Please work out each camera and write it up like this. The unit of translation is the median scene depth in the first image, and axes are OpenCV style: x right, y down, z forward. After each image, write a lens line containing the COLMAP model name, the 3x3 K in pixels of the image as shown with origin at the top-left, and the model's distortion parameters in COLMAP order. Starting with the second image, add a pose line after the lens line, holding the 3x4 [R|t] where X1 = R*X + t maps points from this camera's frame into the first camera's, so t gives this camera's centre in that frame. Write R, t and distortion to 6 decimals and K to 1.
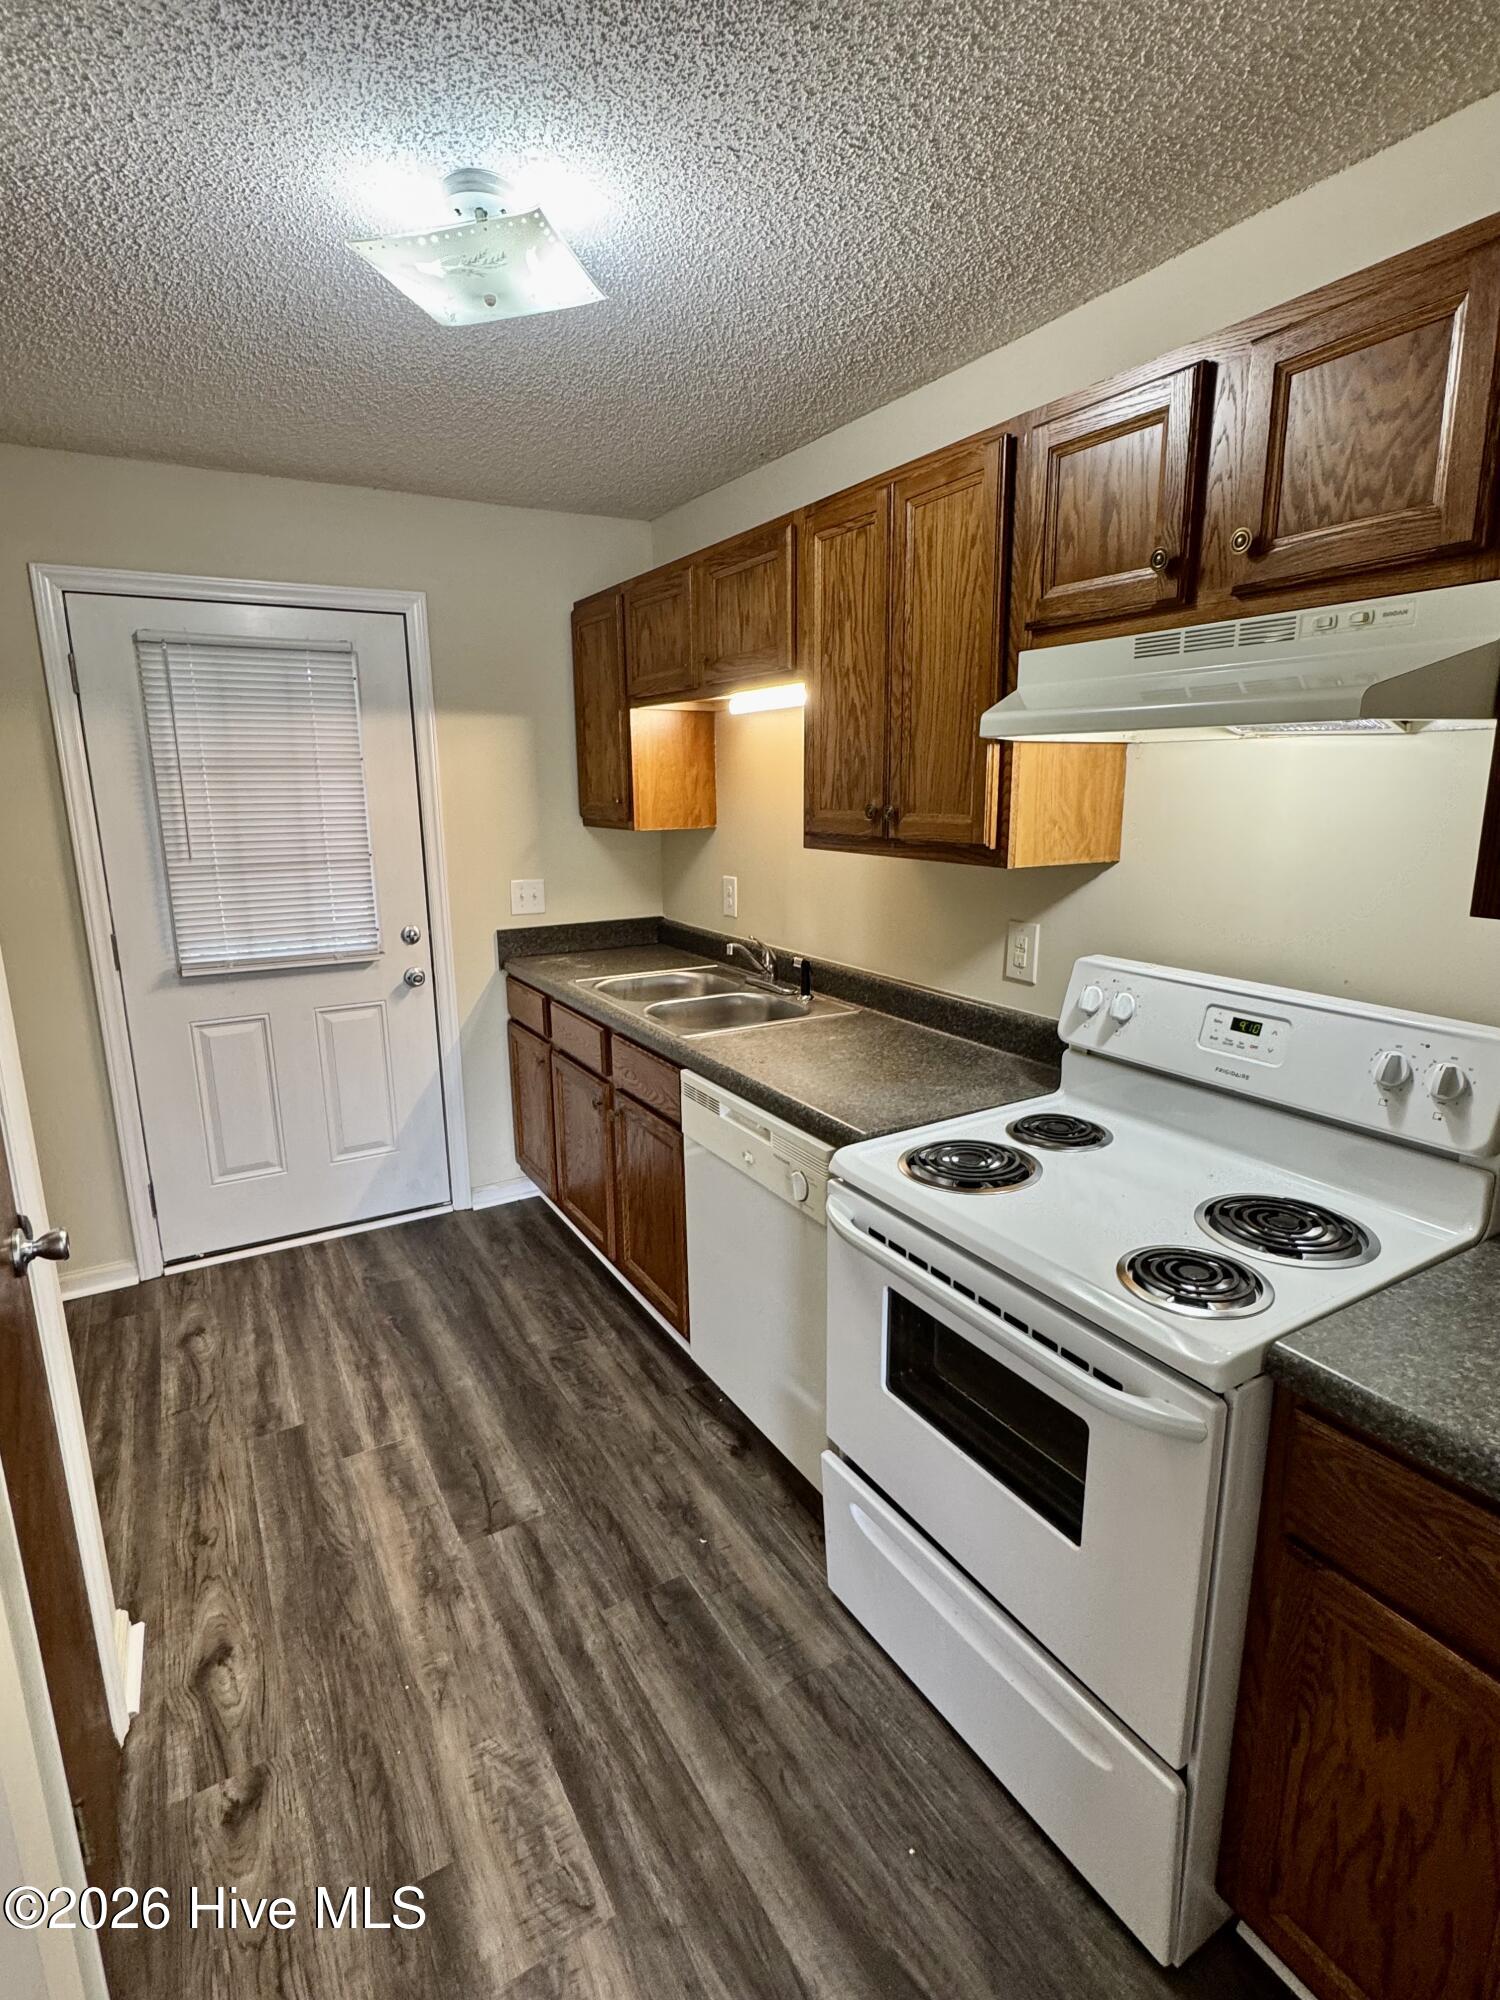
lens RADIAL K [[1002.0, 0, 758.5], [0, 1002.0, 996.4], [0, 0, 1]] dist [-0.004813, -0.000410]
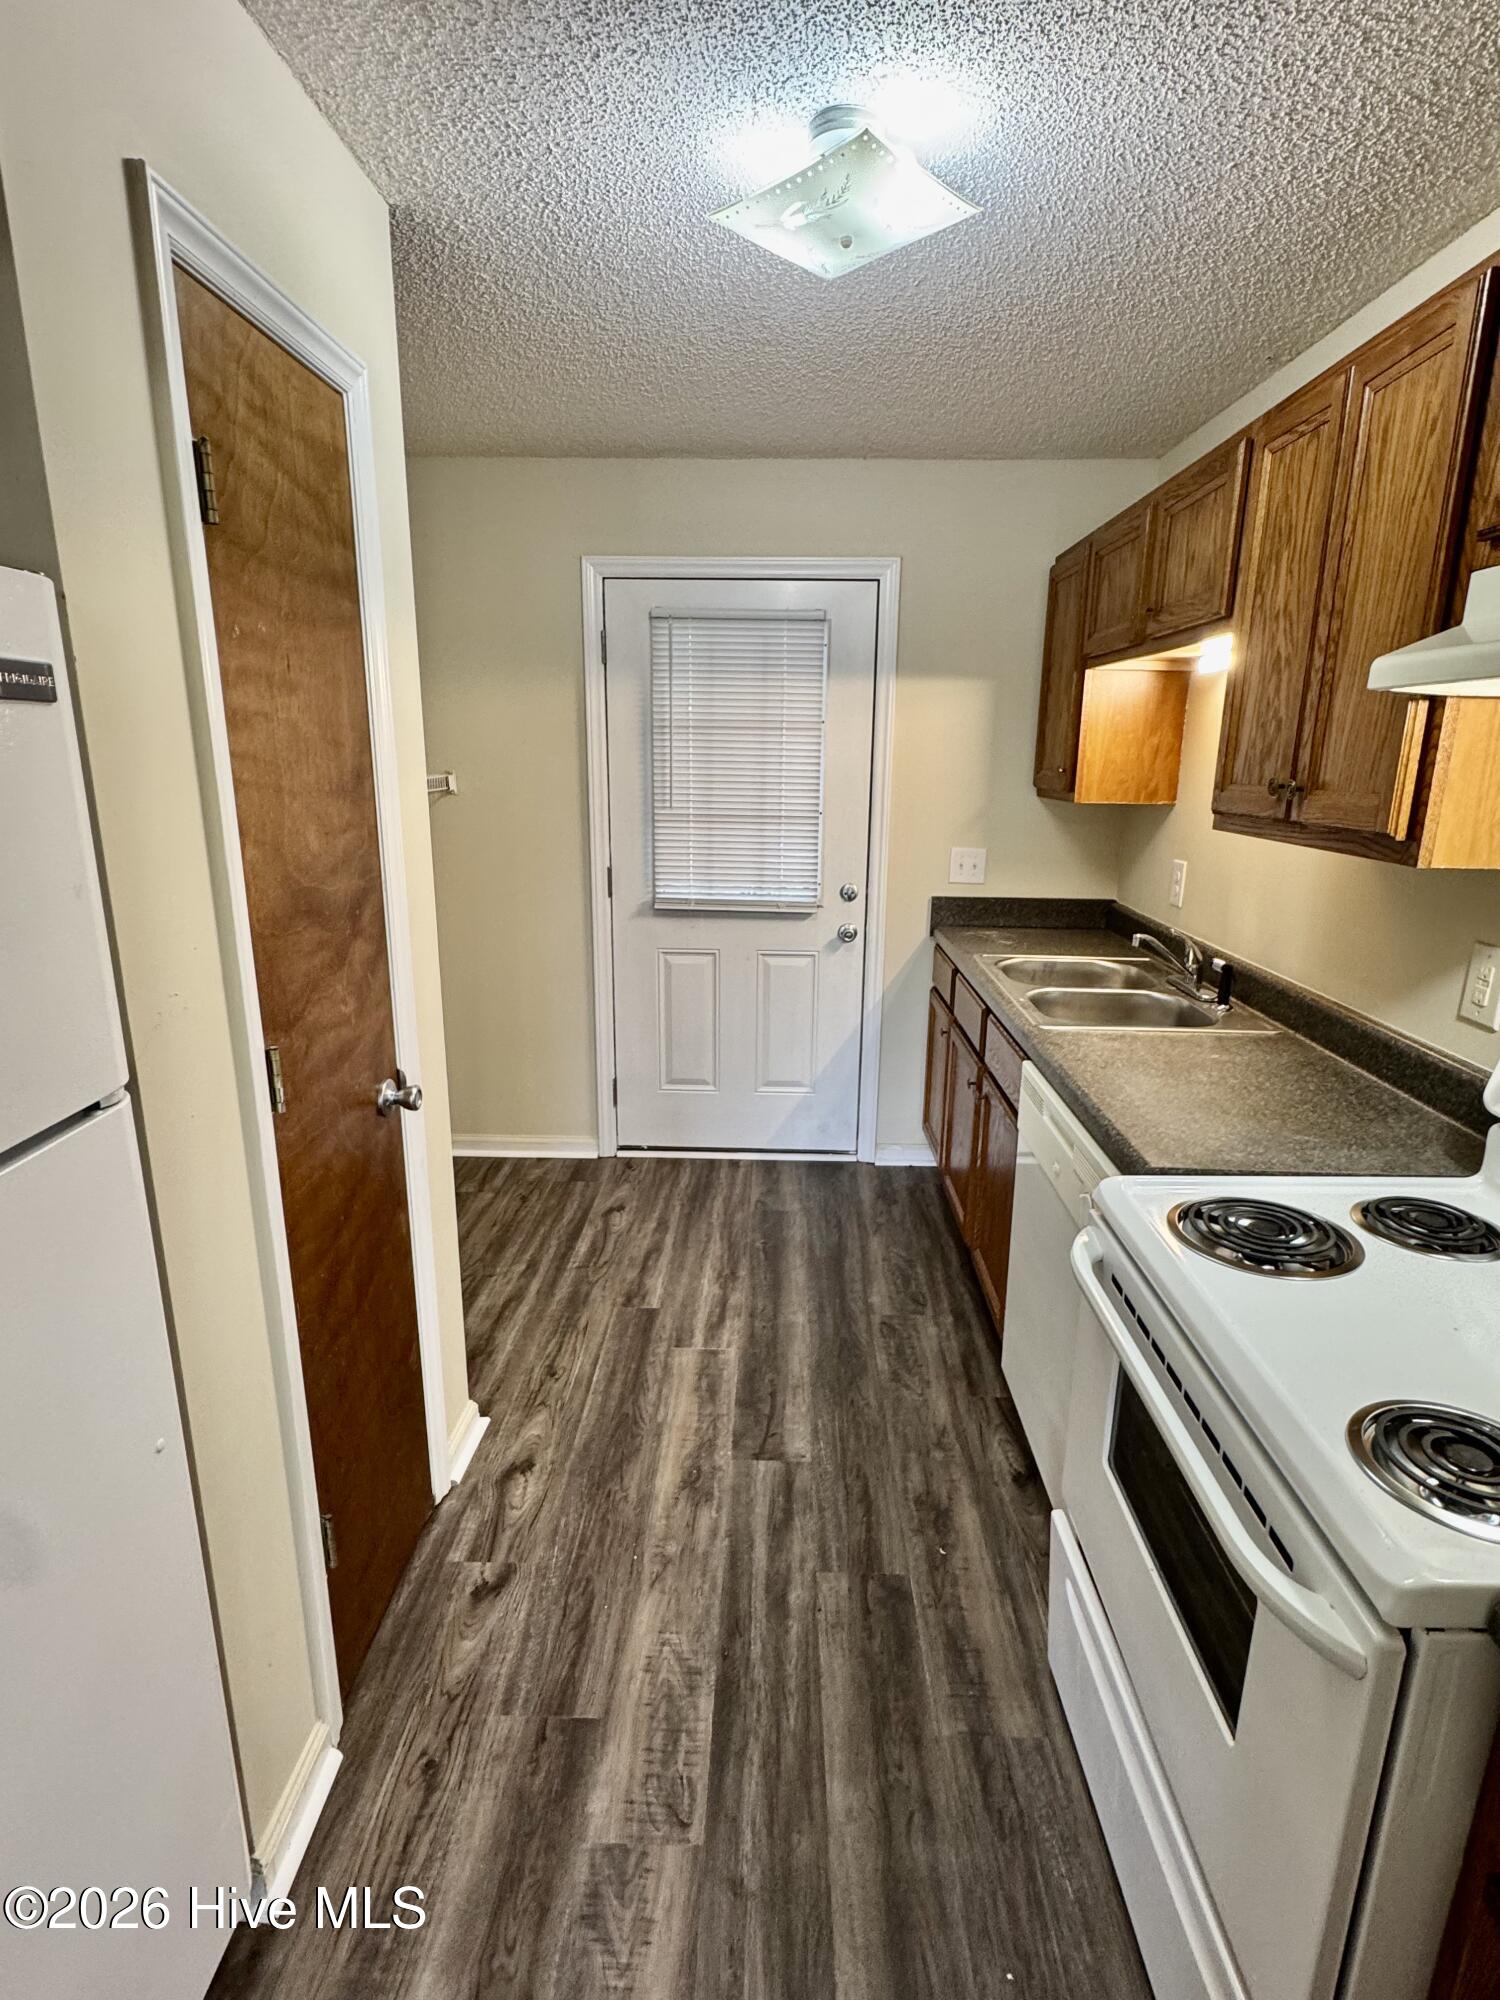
lens RADIAL K [[1002.0, 0, 757.2], [0, 1002.0, 1001.9], [0, 0, 1]] dist [-0.004813, -0.000410]
pose [[0.846785, 0.149928, -0.510369, 0.236069], [-0.133942, 0.988640, 0.068196, -0.013425], [0.514796, 0.010613, 0.857247, 0.108083]]
